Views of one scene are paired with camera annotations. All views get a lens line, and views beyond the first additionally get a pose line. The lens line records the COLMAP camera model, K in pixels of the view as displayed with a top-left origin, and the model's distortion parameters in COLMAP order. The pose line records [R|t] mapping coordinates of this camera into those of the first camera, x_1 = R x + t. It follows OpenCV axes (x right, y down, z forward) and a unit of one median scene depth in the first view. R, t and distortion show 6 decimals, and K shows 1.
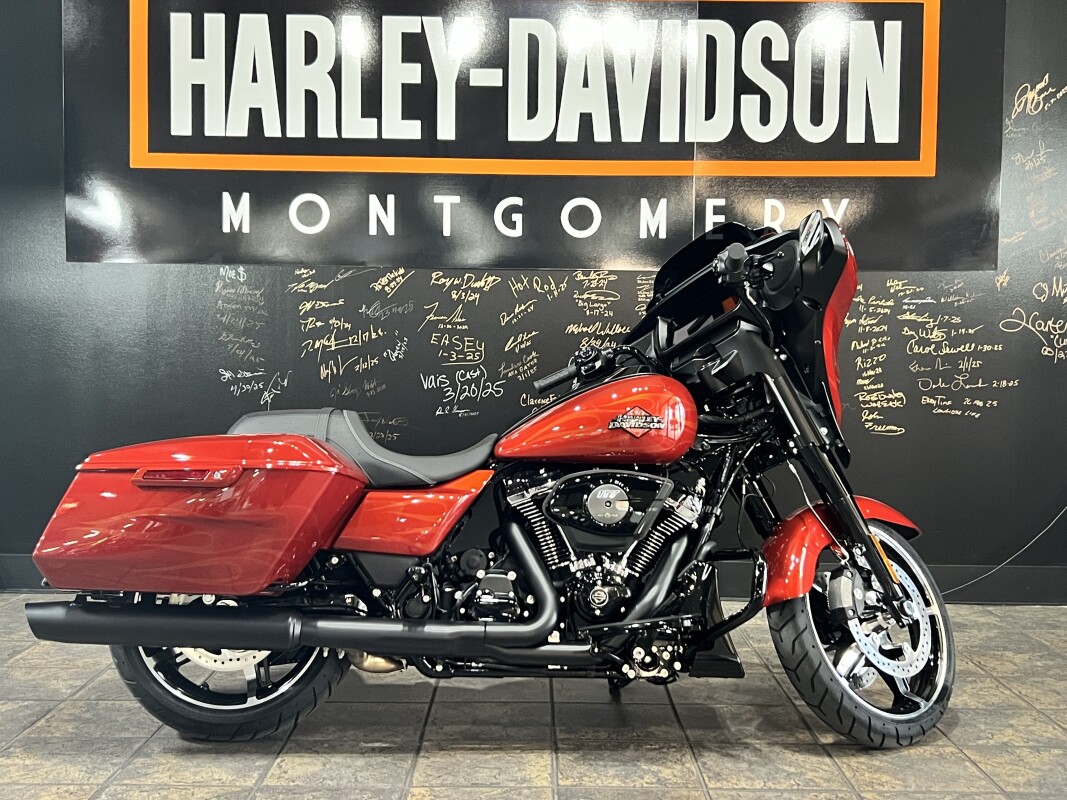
lens RADIAL K [[1212.4, 0, 533.5], [0, 1212.4, 400.0], [0, 0, 1]] dist [0.025812, -0.028314]
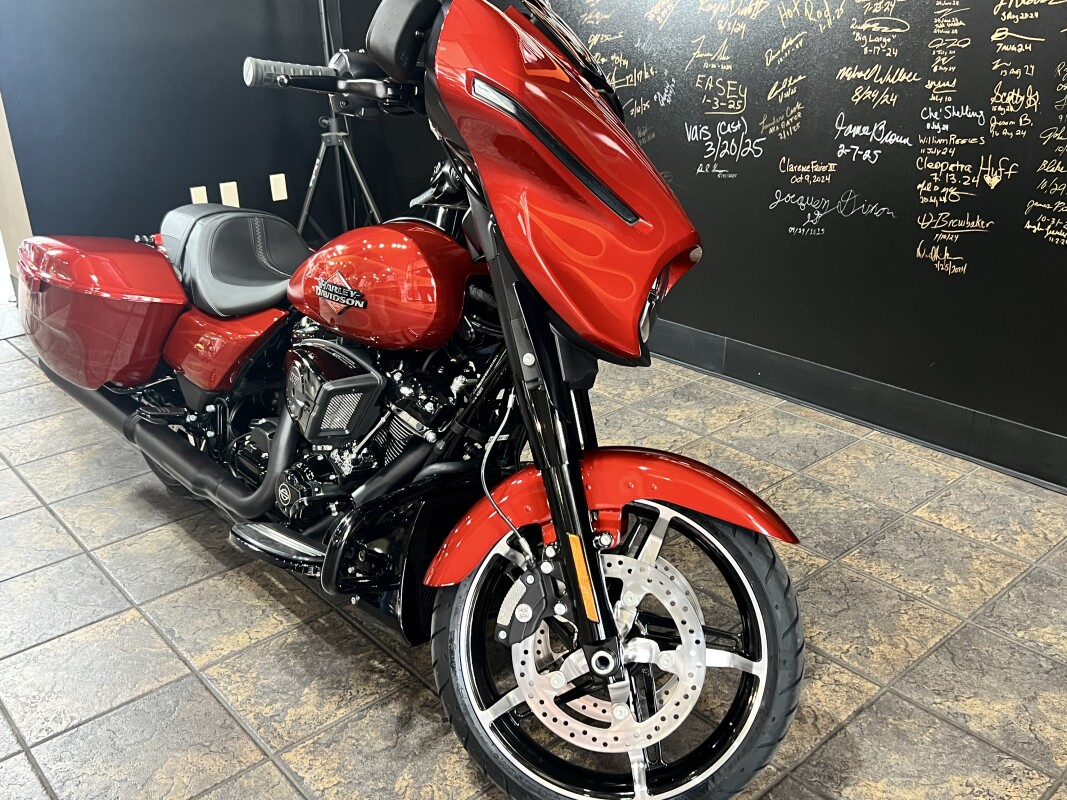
lens RADIAL K [[967.0, 0, 533.5], [0, 967.0, 400.0], [0, 0, 1]] dist [0.004499, -0.017302]
pose [[0.666526, 0.262596, -0.697701, 0.371330], [-0.002636, 0.936730, 0.350042, -0.078103], [0.745477, -0.231473, 0.625047, 0.440190]]
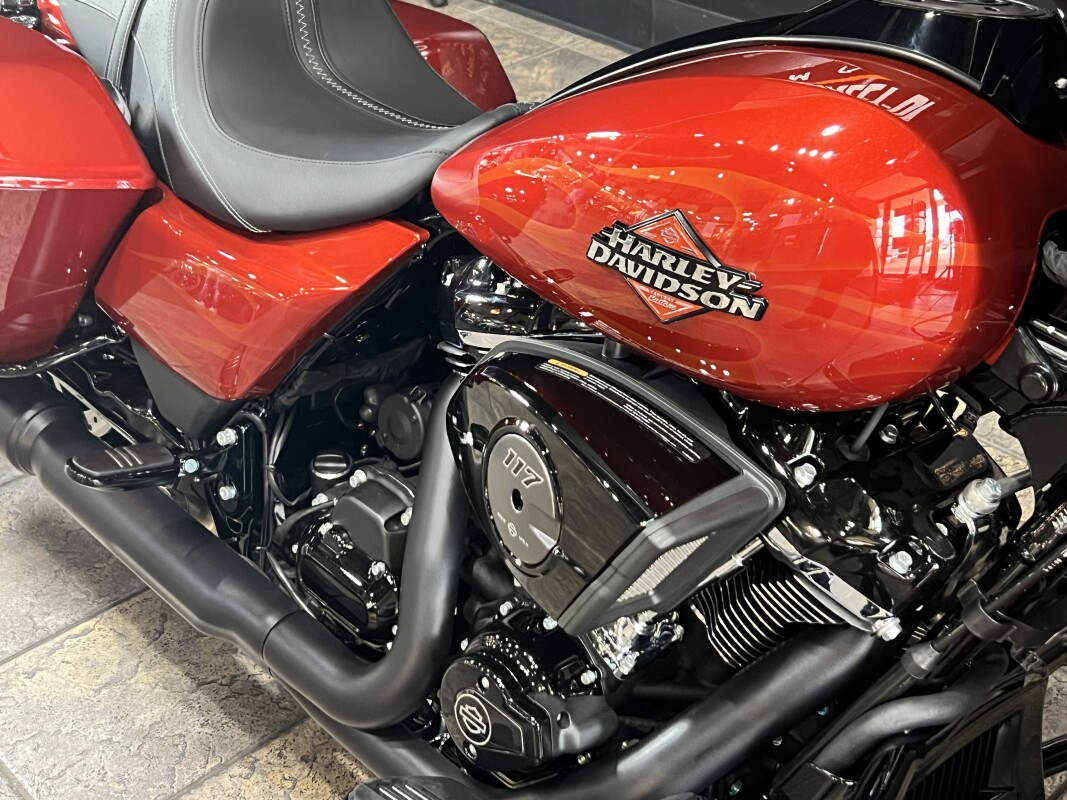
lens RADIAL K [[1441.3, 0, 533.5], [0, 1441.3, 400.0], [0, 0, 1]] dist [0.037348, -0.010813]
pose [[0.683991, 0.391704, -0.615406, 0.168419], [-0.014190, 0.850595, 0.525629, -0.076199], [0.729353, -0.350793, 0.587357, 0.487521]]
